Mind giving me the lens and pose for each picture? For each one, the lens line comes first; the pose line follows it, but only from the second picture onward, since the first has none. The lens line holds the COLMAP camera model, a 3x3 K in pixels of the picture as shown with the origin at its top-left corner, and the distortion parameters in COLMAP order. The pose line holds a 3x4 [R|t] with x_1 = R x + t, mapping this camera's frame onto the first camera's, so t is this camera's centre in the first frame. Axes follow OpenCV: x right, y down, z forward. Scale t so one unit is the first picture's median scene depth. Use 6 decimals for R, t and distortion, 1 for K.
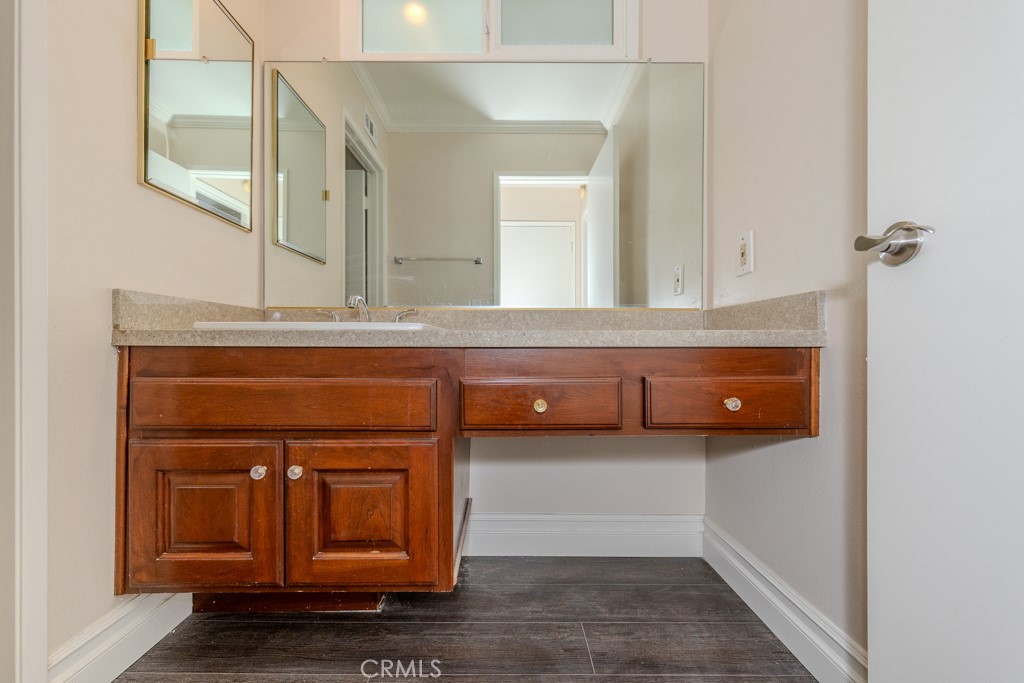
lens RADIAL K [[403.9, 0, 503.8], [0, 403.9, 342.9], [0, 0, 1]] dist [0.012181, 0.000036]
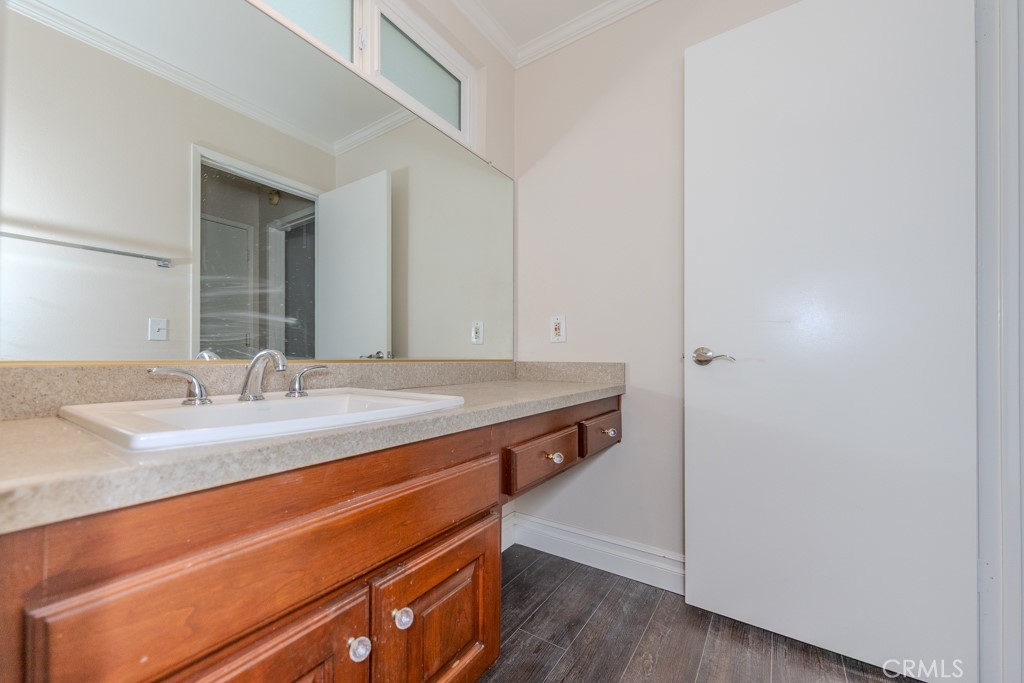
lens RADIAL K [[403.9, 0, 501.9], [0, 403.9, 351.1], [0, 0, 1]] dist [0.012181, 0.000036]
pose [[0.560314, 0.007967, 0.828242, -0.997531], [-0.005762, 0.999967, -0.005721, -0.161134], [-0.828260, -0.001567, 0.560341, 0.419512]]
